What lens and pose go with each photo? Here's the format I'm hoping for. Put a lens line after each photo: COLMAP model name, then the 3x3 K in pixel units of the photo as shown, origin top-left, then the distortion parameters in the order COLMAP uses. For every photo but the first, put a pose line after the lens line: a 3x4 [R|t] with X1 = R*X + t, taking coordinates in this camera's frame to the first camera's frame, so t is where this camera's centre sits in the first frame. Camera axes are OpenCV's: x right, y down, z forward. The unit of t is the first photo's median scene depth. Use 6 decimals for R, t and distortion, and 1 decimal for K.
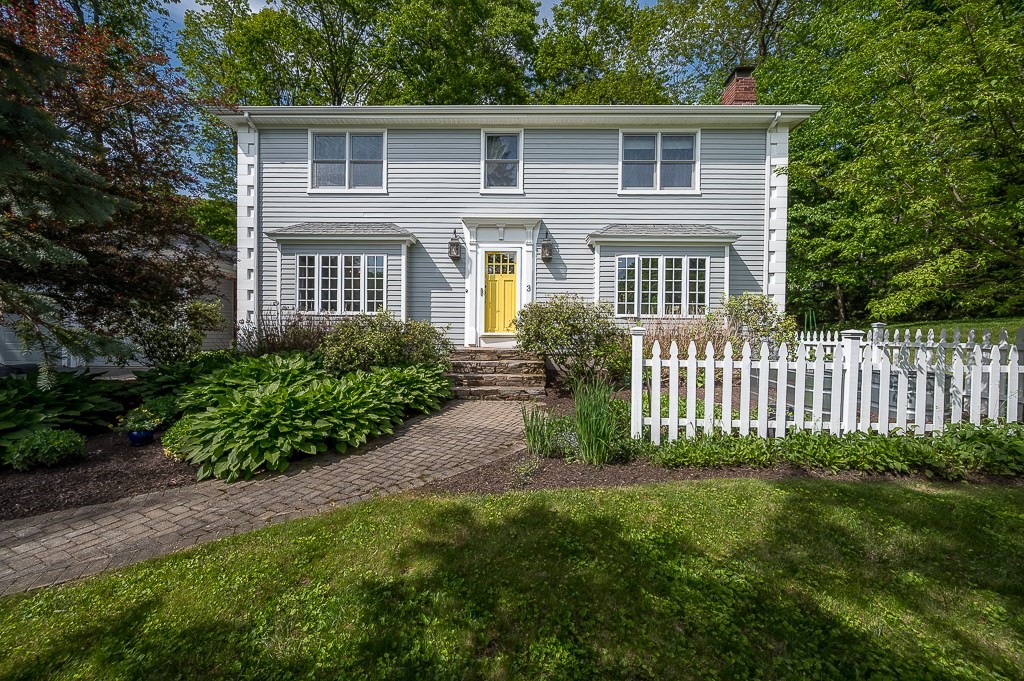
lens RADIAL K [[403.1, 0, 511.3], [0, 403.1, 341.1], [0, 0, 1]] dist [-0.001461, -0.000144]
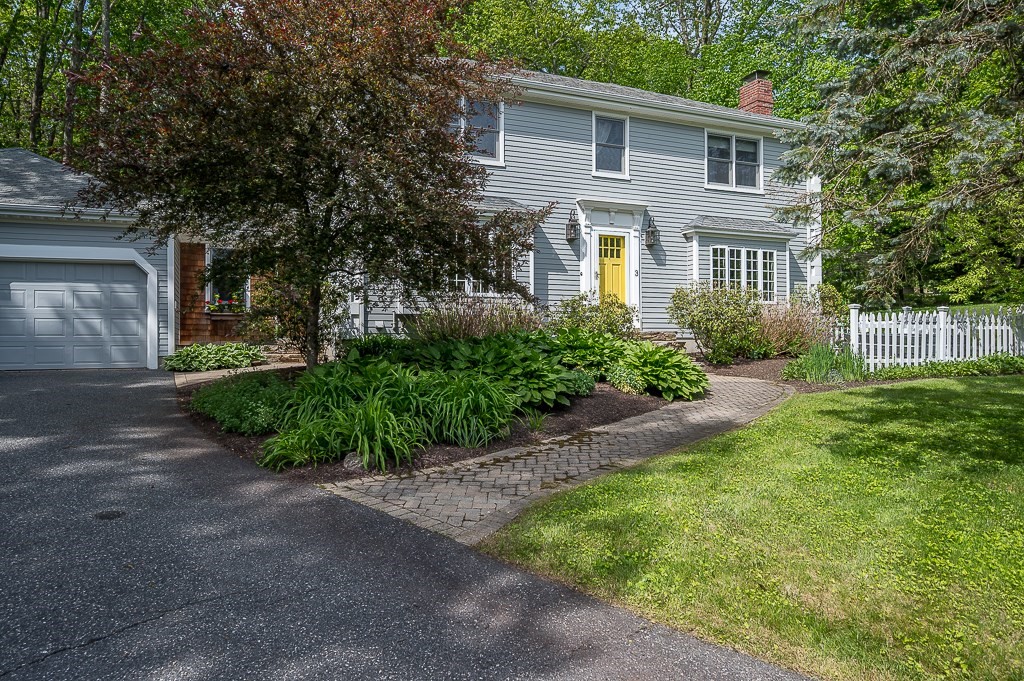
lens RADIAL K [[678.2, 0, 511.7], [0, 678.2, 336.4], [0, 0, 1]] dist [0.002770, 0.000828]
pose [[0.909099, -0.010698, 0.416442, -0.957632], [0.019395, 0.999673, -0.016659, 0.051040], [-0.416128, 0.023221, 0.909010, -0.421066]]
